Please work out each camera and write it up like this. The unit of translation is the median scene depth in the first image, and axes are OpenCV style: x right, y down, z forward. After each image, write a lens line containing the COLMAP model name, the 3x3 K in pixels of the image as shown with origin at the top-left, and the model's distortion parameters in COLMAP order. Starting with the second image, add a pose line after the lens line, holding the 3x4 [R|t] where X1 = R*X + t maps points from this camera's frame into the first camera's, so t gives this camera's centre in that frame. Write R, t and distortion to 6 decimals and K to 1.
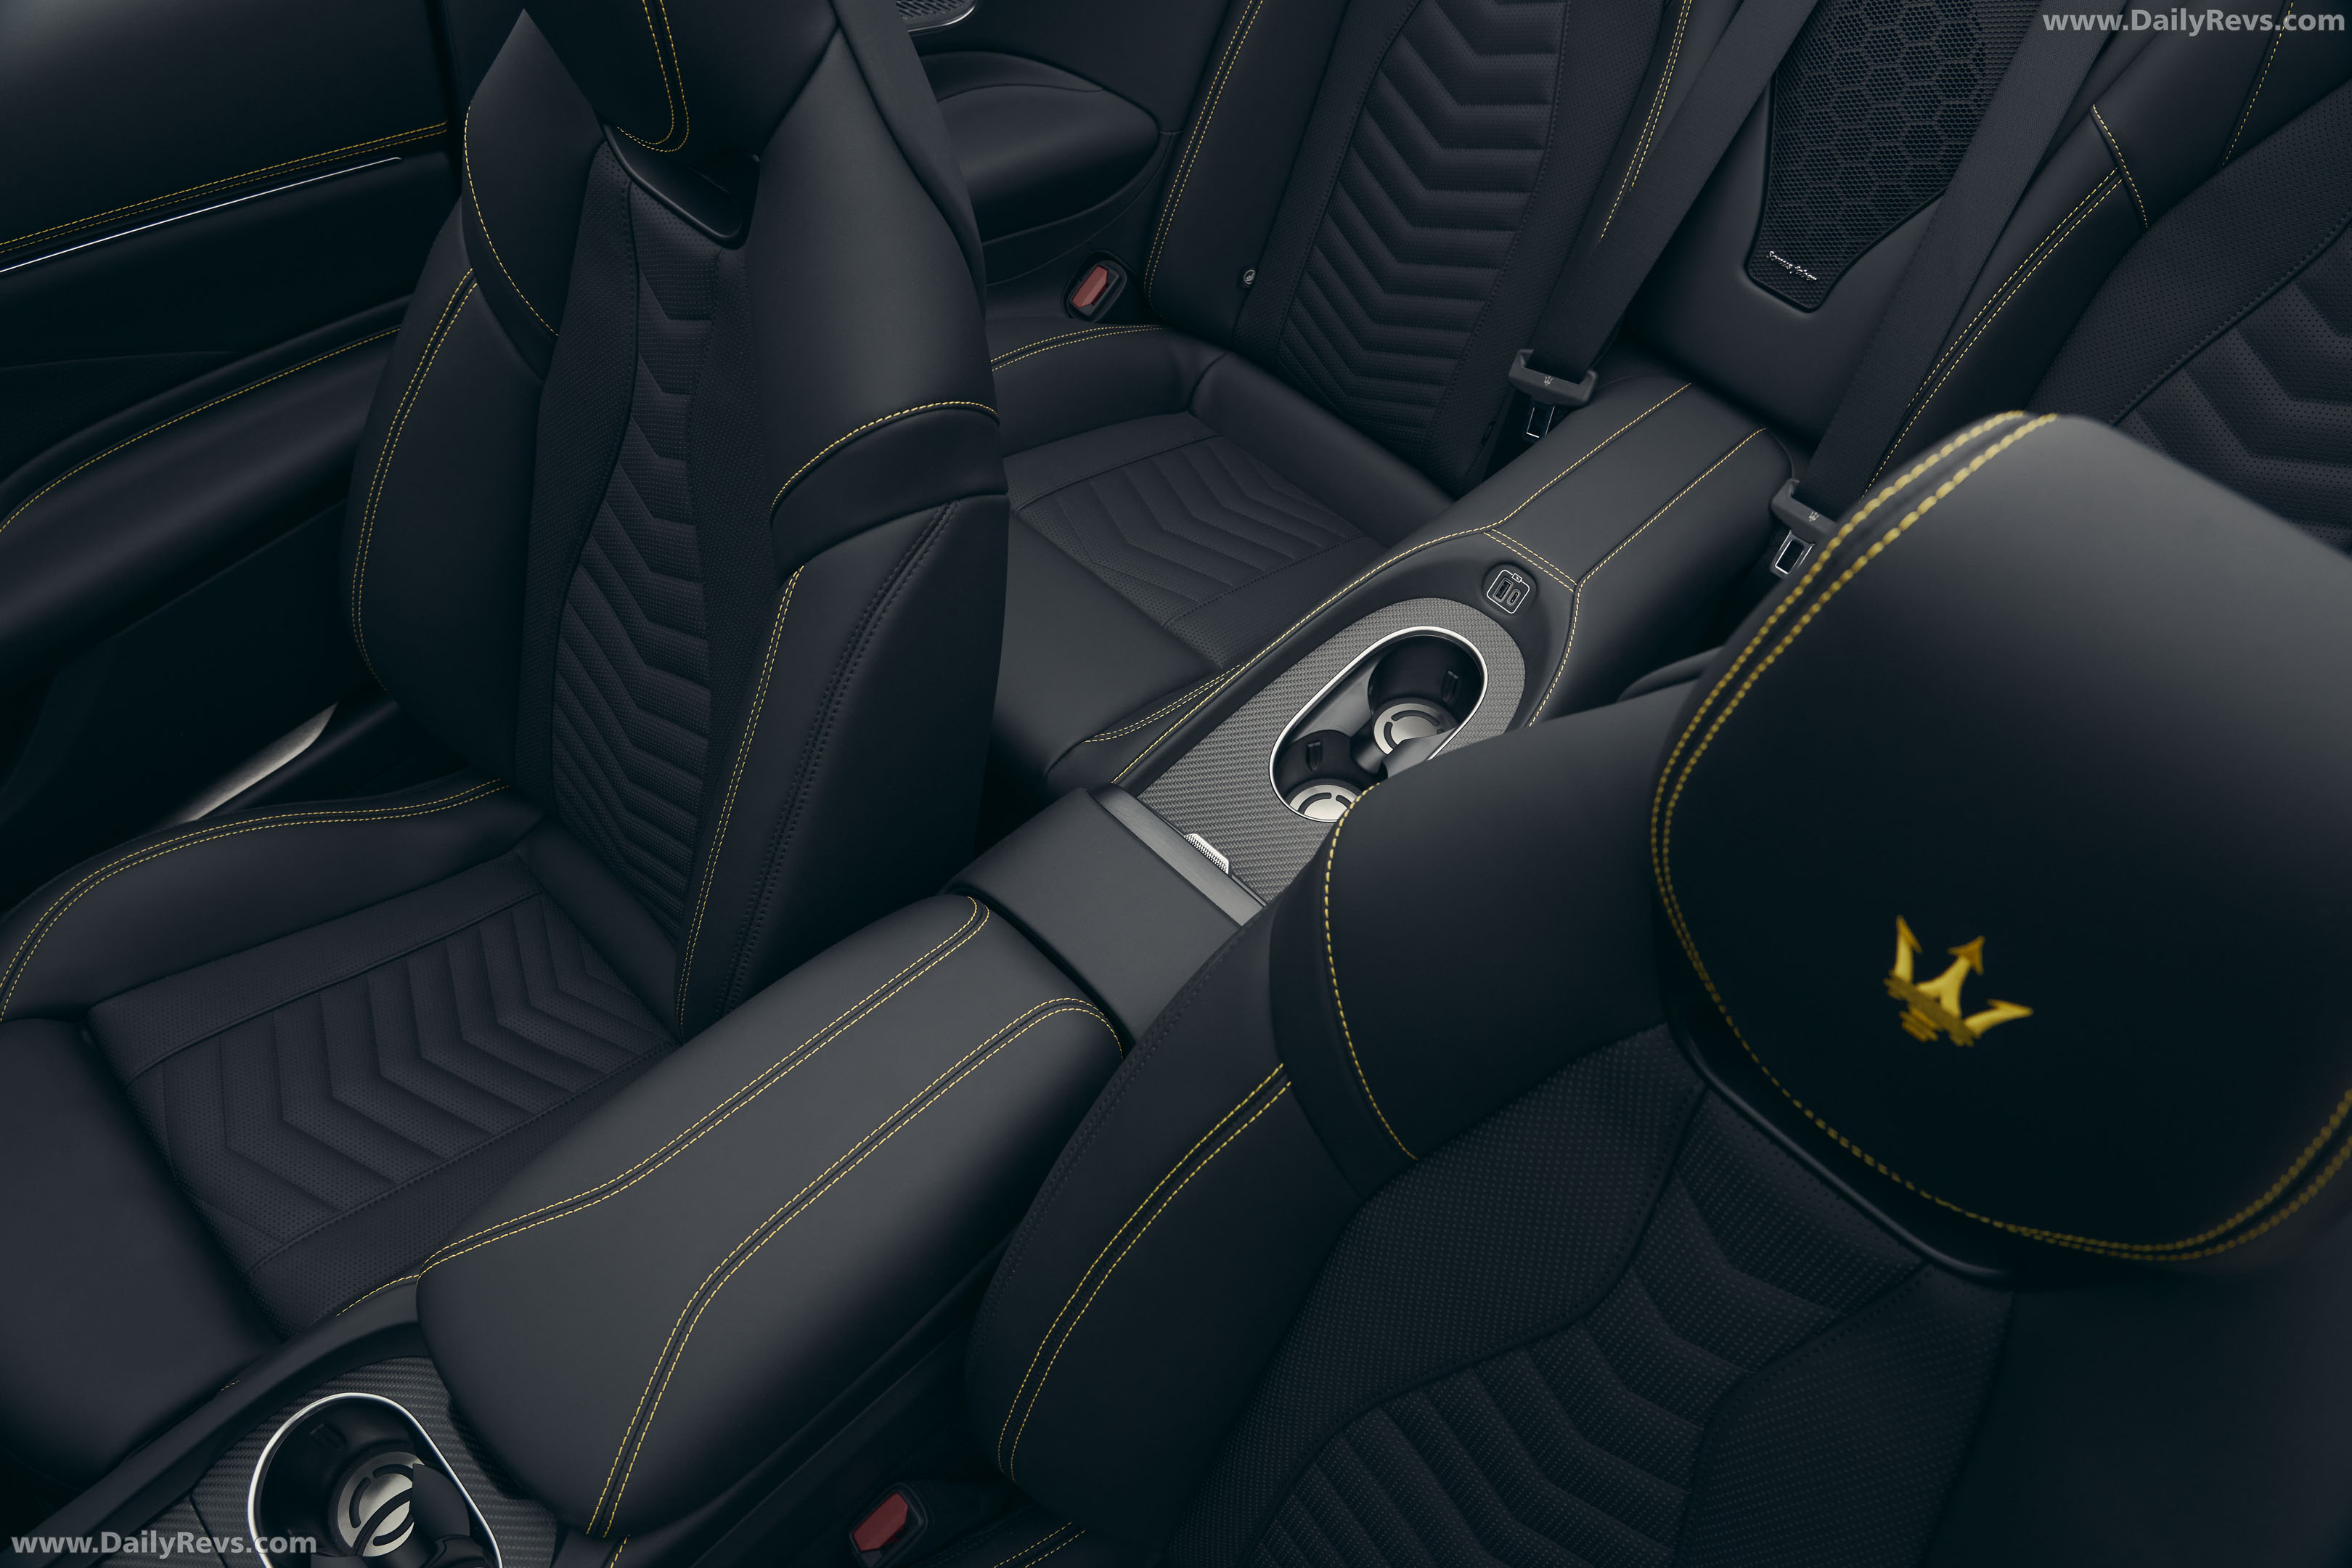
lens RADIAL K [[1650.5, 0, 1167.8], [0, 1650.5, 787.4], [0, 0, 1]] dist [-0.146226, 0.075508]
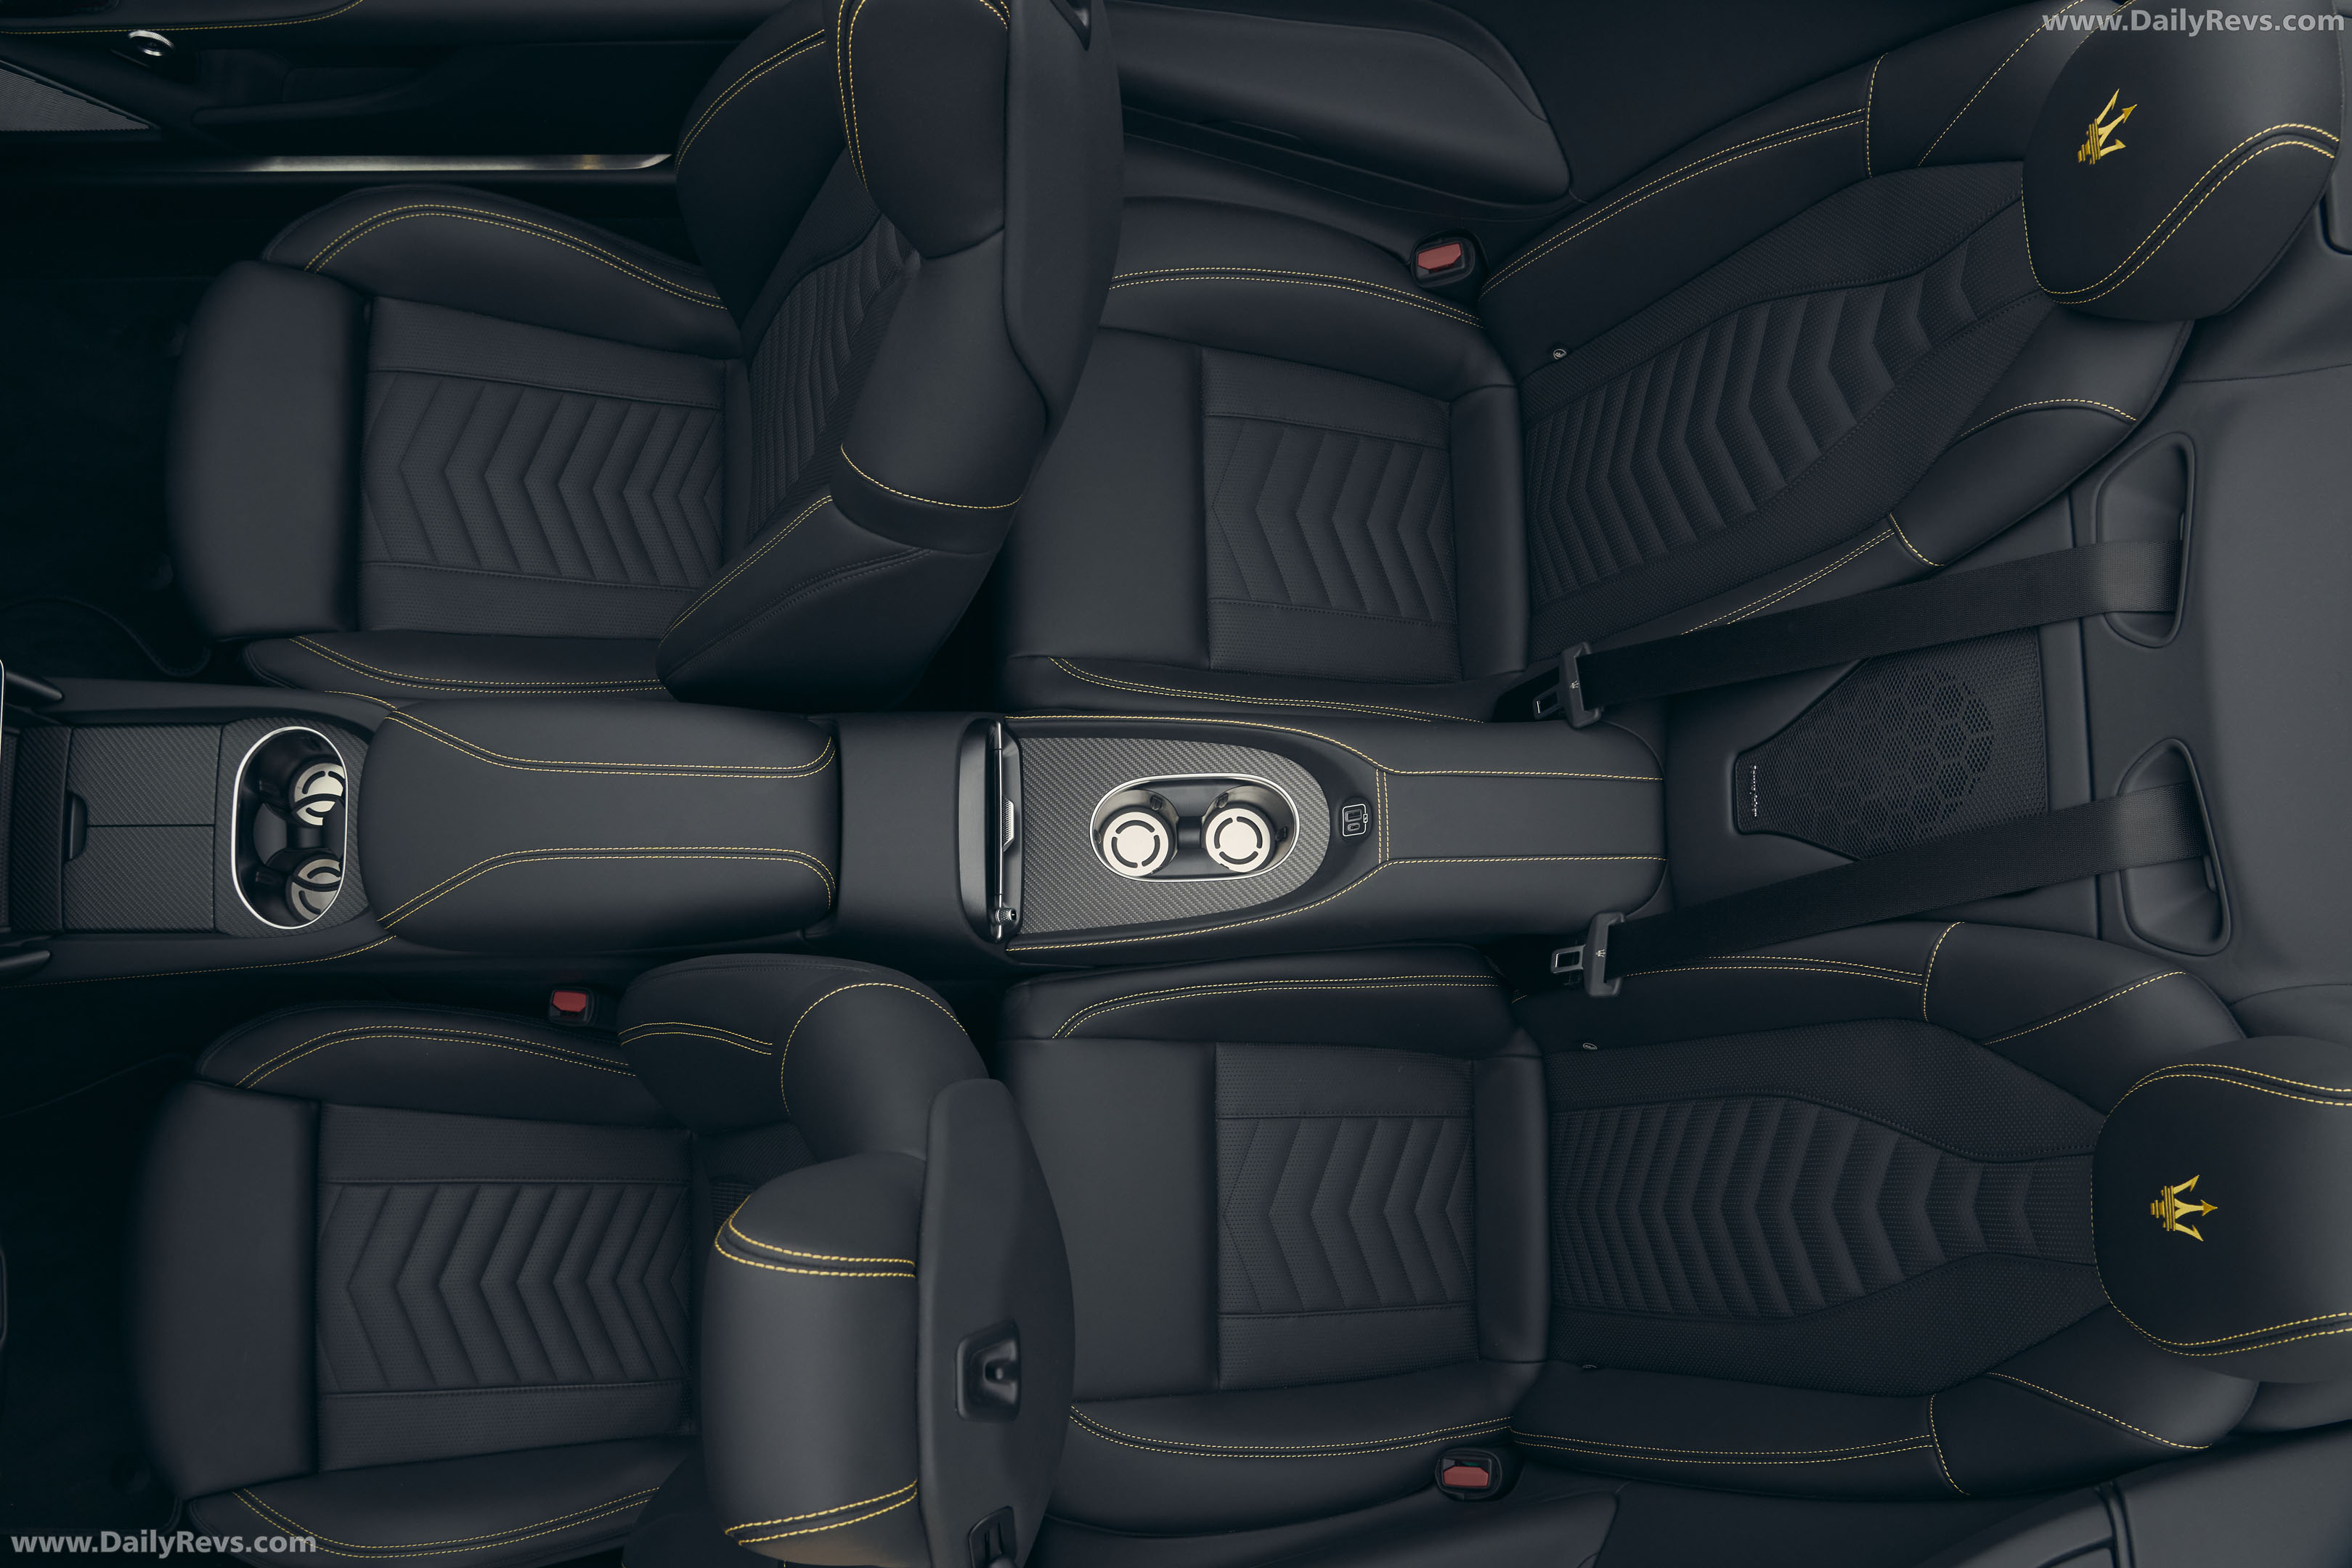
lens RADIAL K [[1754.4, 0, 1169.6], [0, 1754.4, 1049.9], [0, 0, 1]] dist [-0.098579, 0.013816]
pose [[0.725908, 0.687753, 0.007365, 0.221597], [-0.596298, 0.623972, 0.505062, -0.591595], [0.342762, -0.371020, 0.863052, -0.231155]]
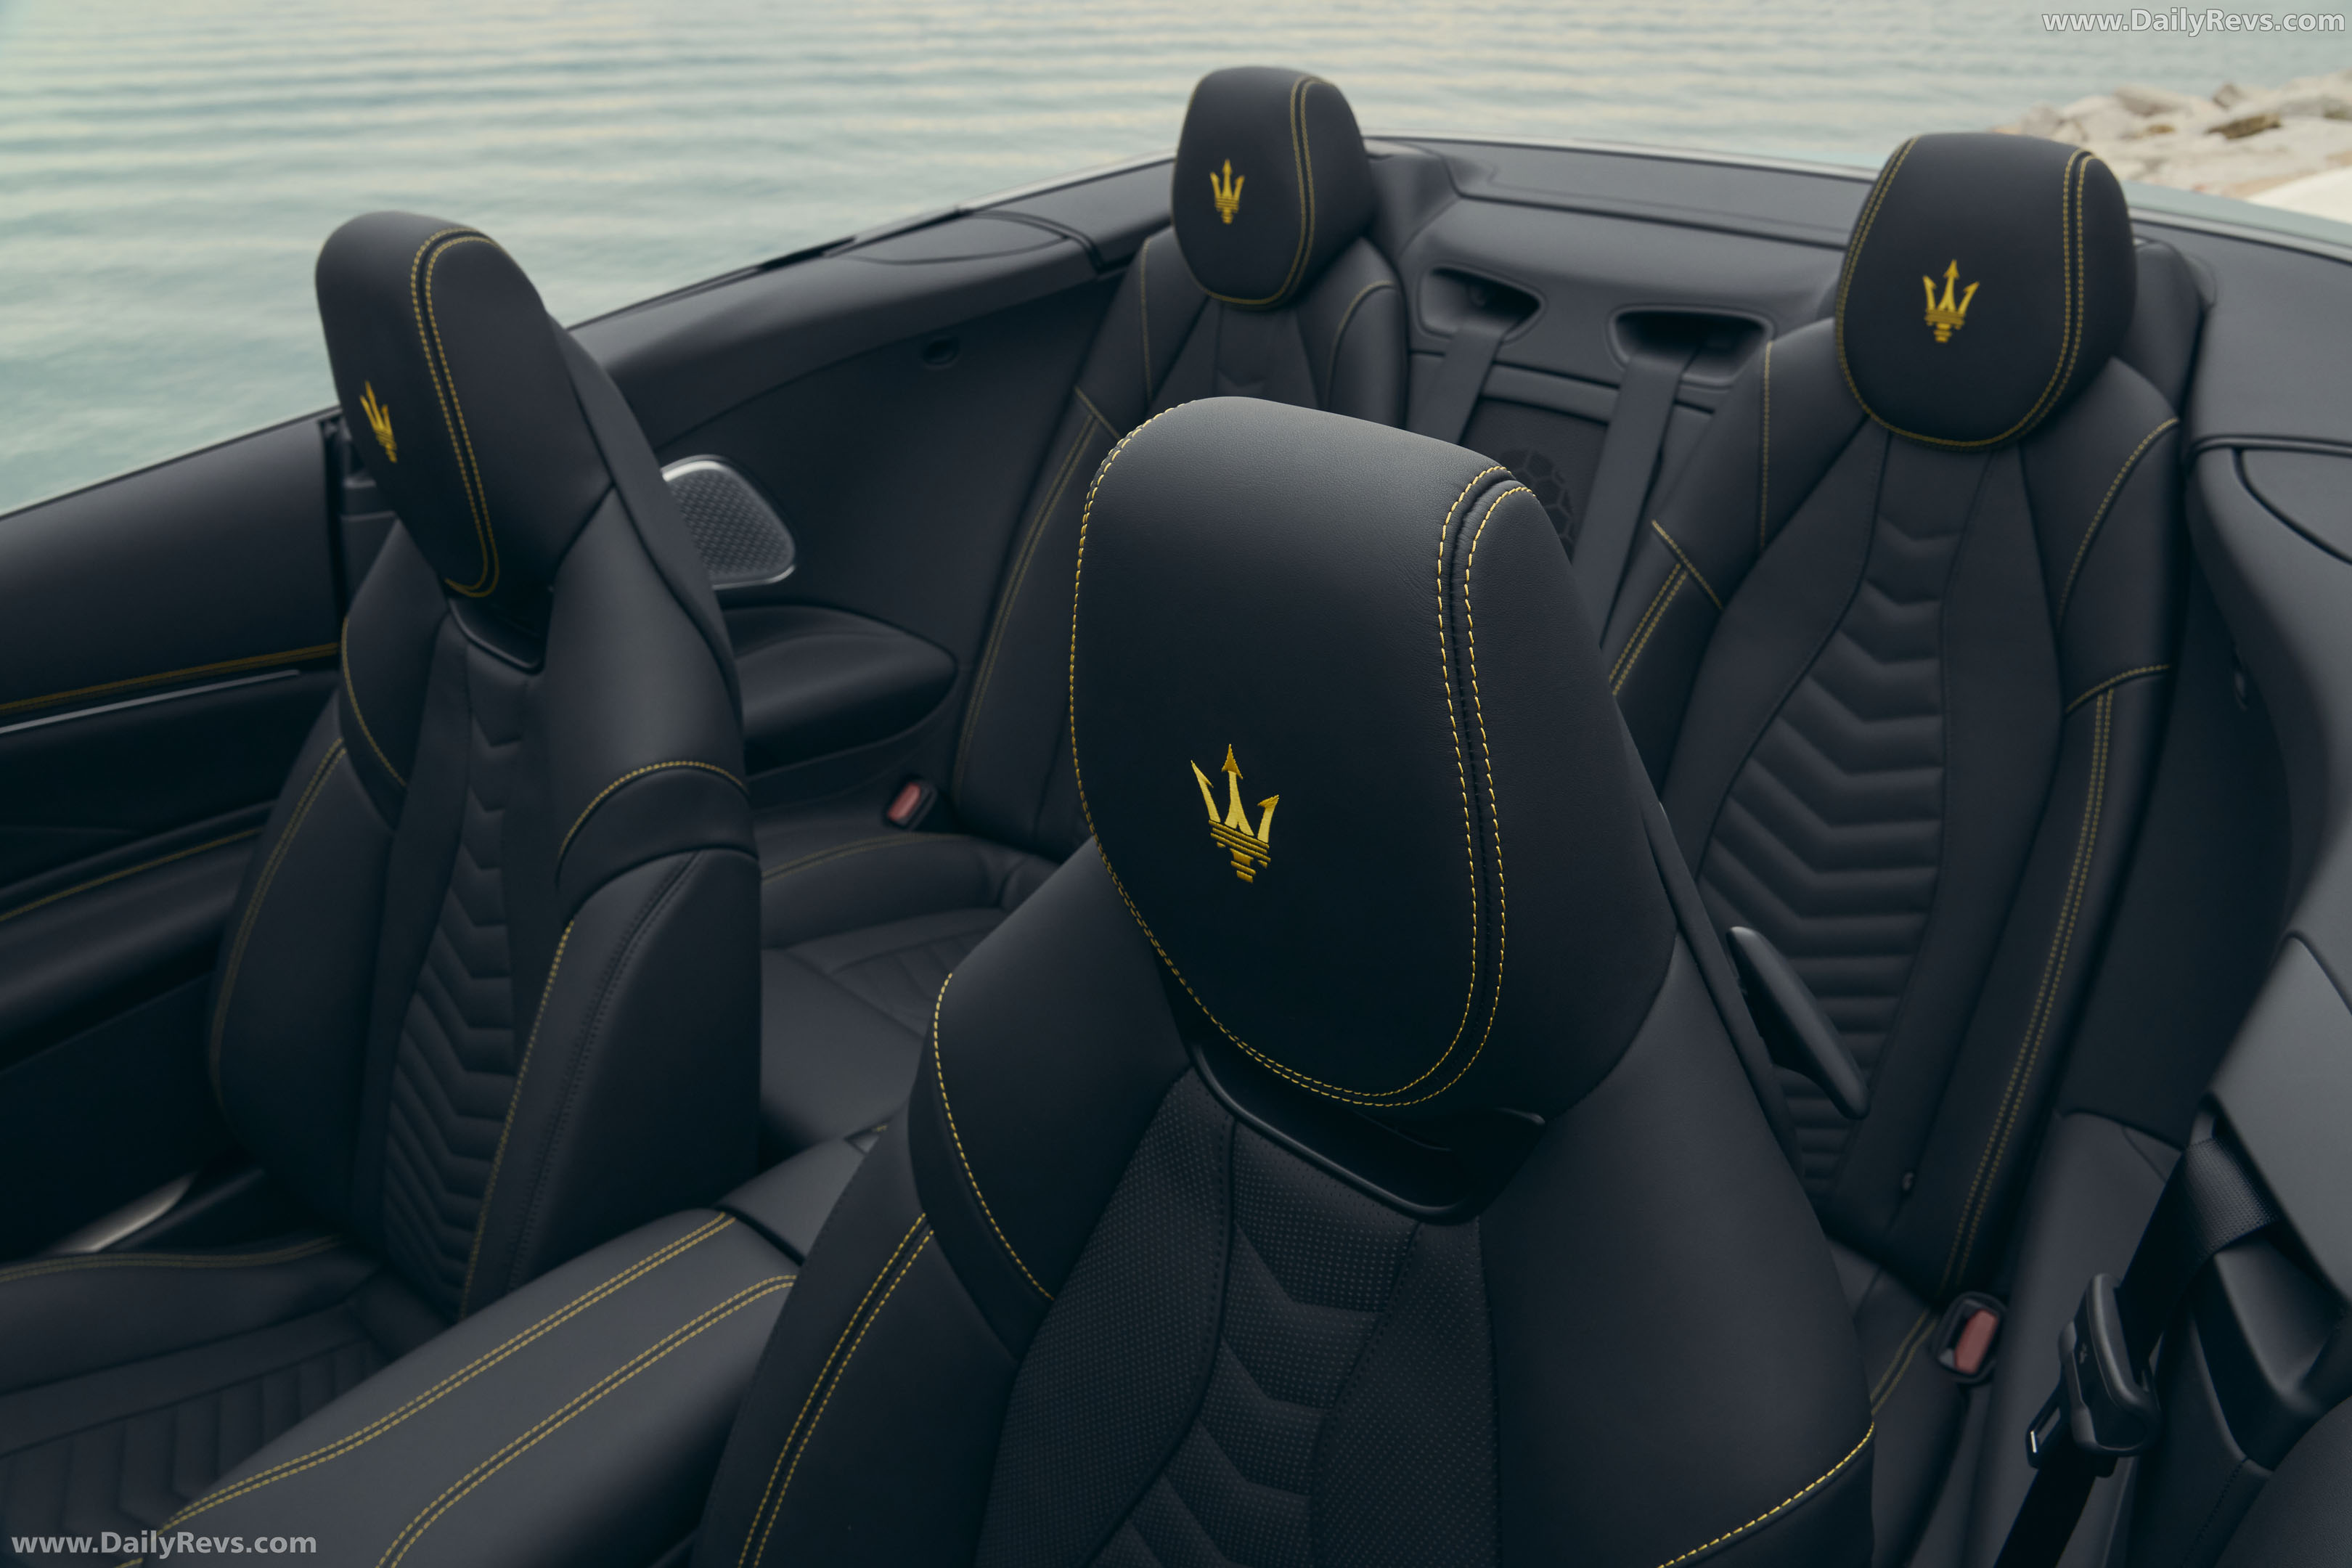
lens RADIAL K [[1680.7, 0, 1177.3], [0, 1680.7, 800.4], [0, 0, 1]] dist [-0.141789, 0.073869]
pose [[0.997700, -0.059830, 0.031858, 0.143276], [0.067621, 0.911016, -0.406788, 0.247595], [-0.004685, 0.408007, 0.912967, -0.101667]]
